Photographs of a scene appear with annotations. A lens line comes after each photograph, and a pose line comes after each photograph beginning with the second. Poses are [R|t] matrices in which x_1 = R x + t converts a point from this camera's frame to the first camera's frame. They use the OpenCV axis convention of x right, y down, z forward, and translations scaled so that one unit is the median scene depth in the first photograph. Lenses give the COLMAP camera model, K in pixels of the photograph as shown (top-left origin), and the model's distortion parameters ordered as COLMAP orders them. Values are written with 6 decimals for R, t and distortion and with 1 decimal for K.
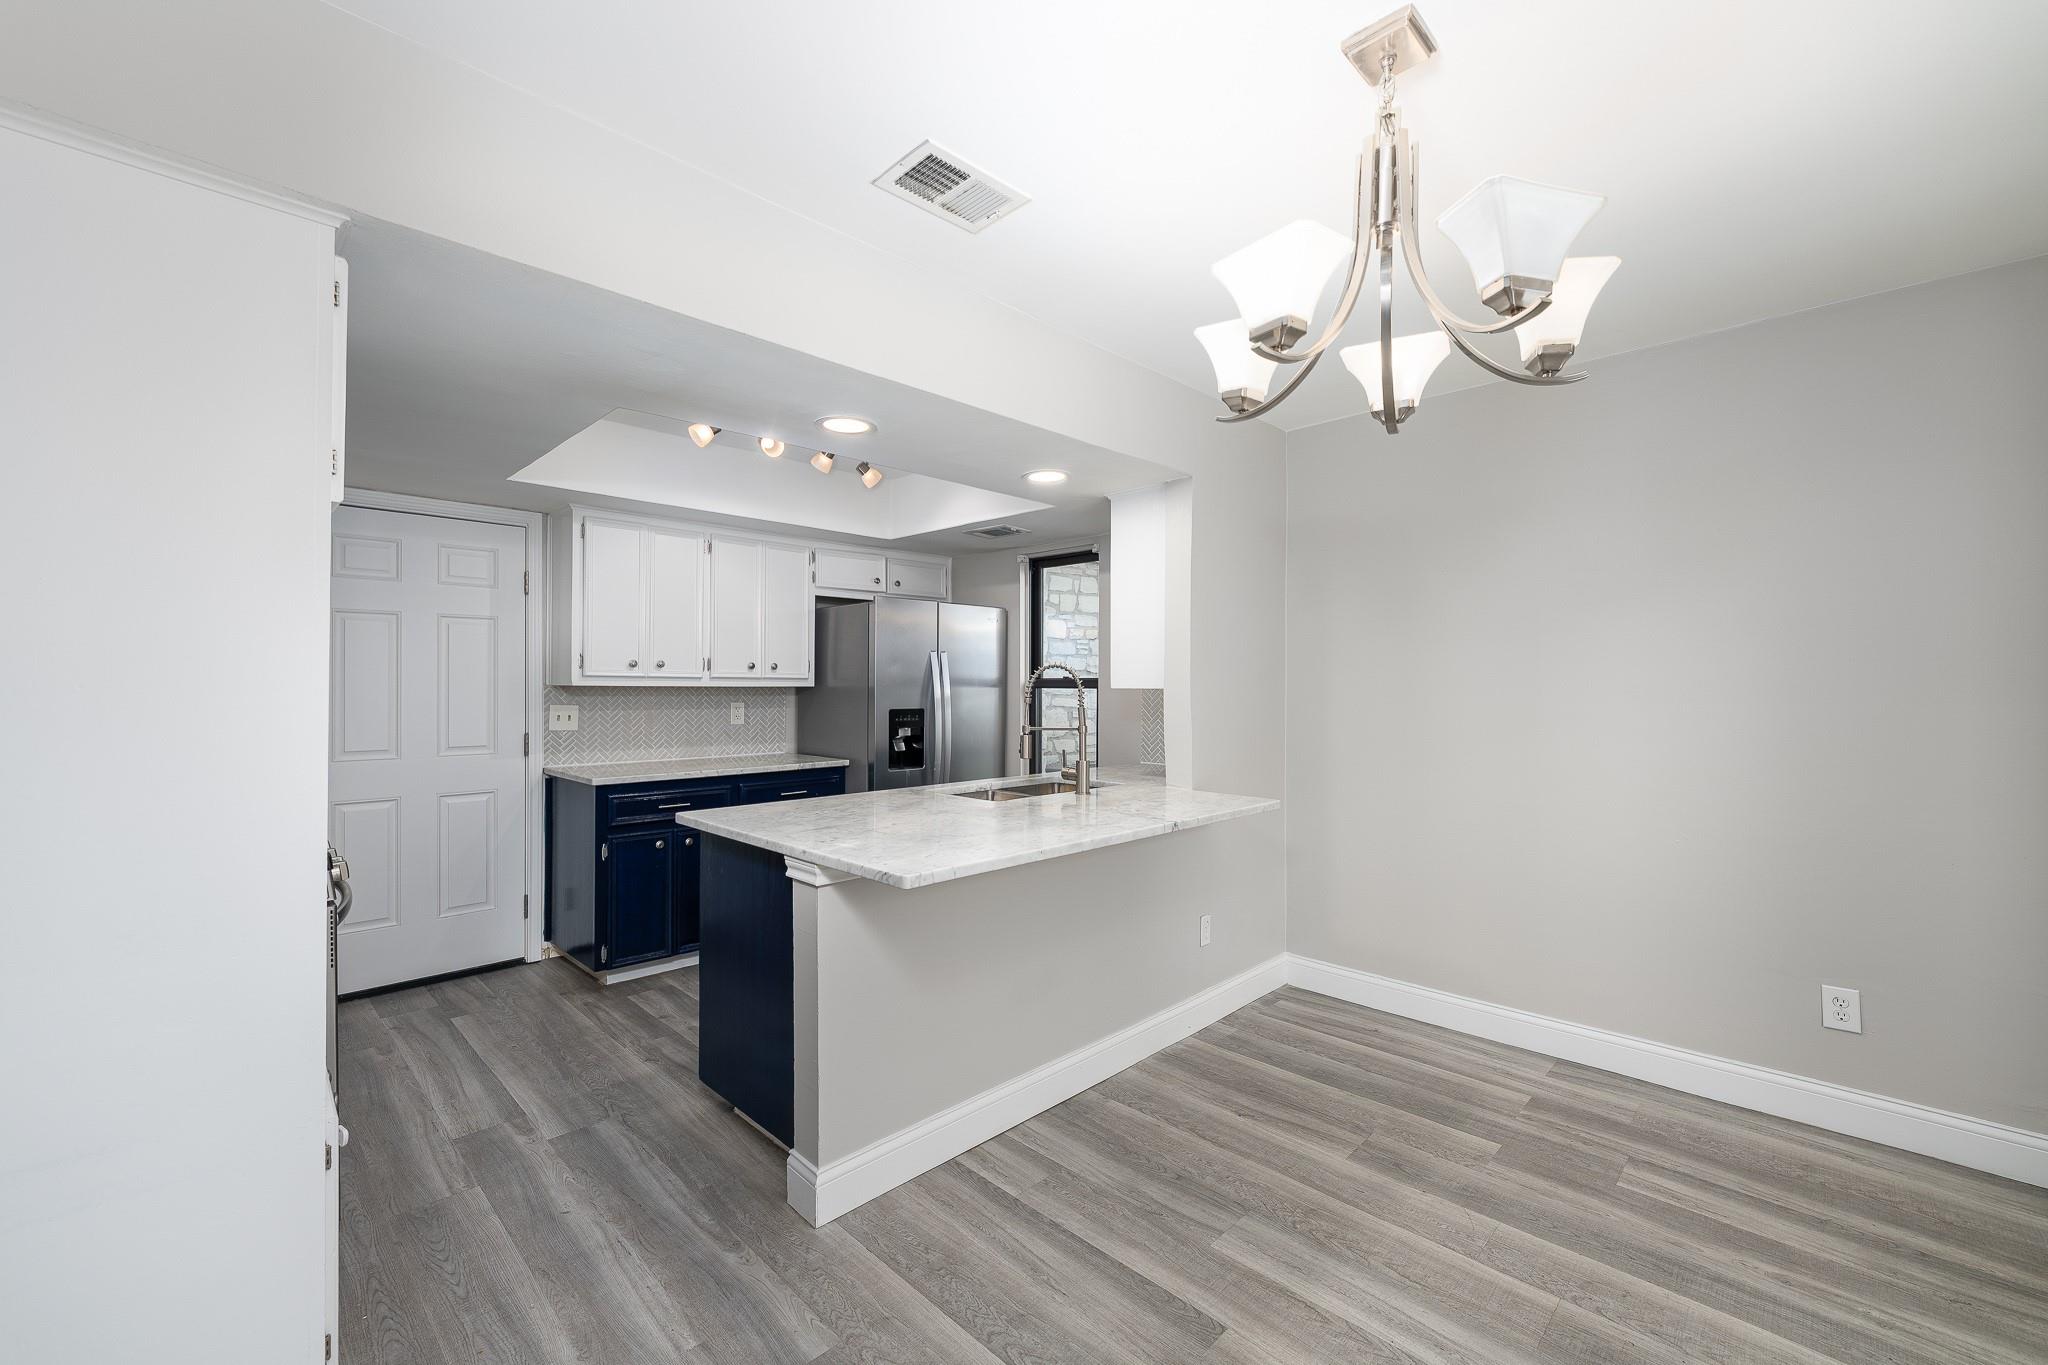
lens RADIAL K [[818.1, 0, 1082.2], [0, 818.1, 685.3], [0, 0, 1]] dist [-0.002578, -0.000220]
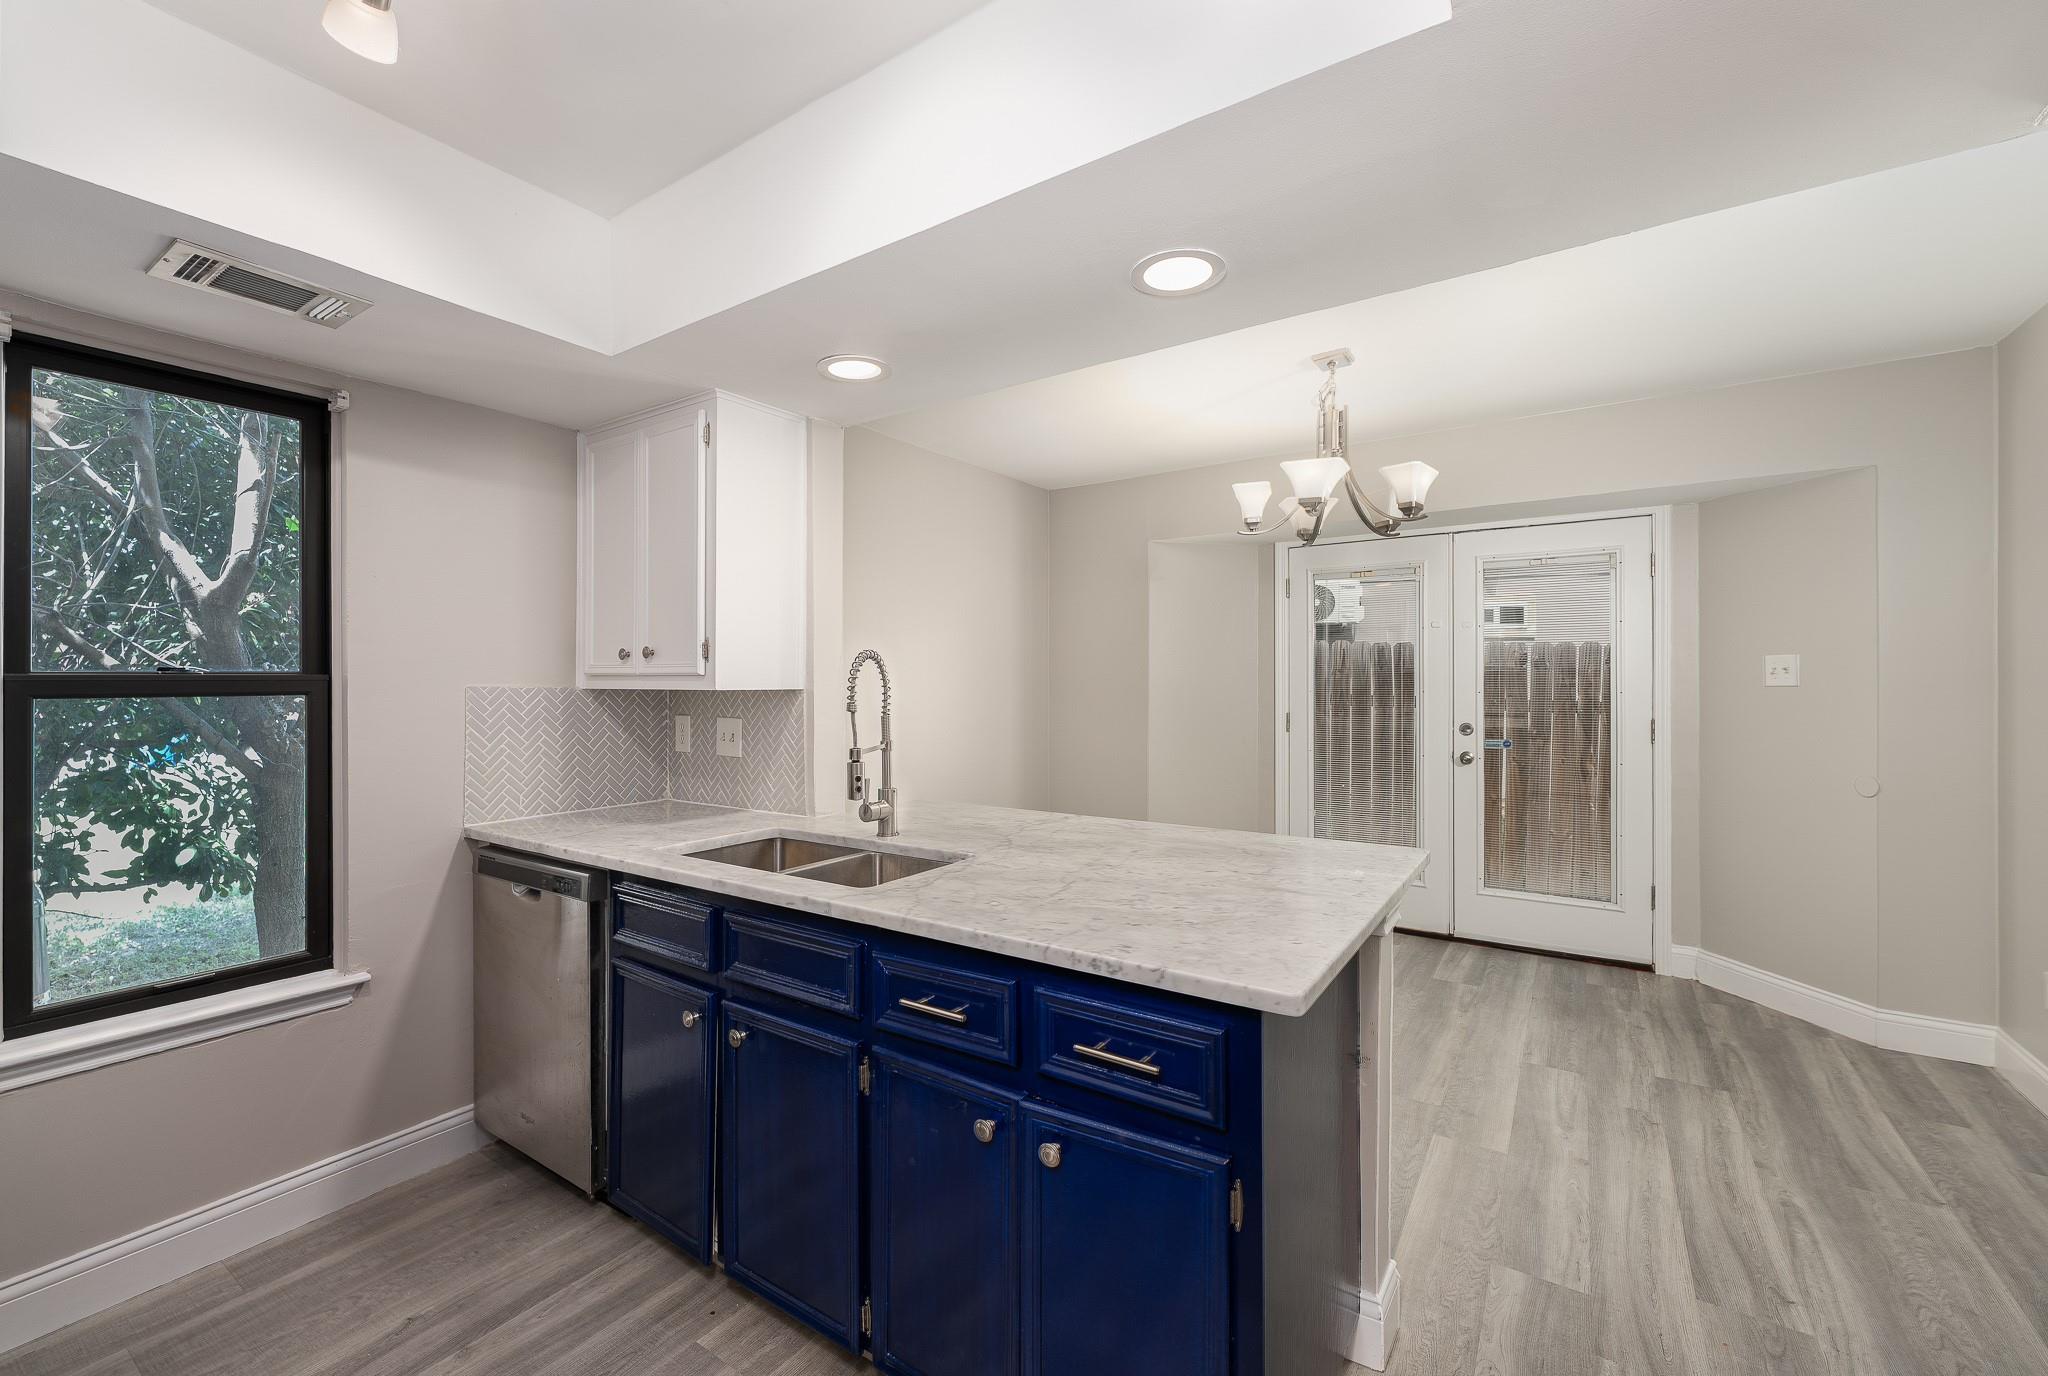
lens RADIAL K [[818.1, 0, 1016.7], [0, 818.1, 671.2], [0, 0, 1]] dist [-0.002578, -0.000220]
pose [[-0.132991, 0.013599, 0.991024, -0.601889], [0.004077, 0.999905, -0.013174, -0.001964], [-0.991109, 0.002289, -0.133033, 0.808508]]
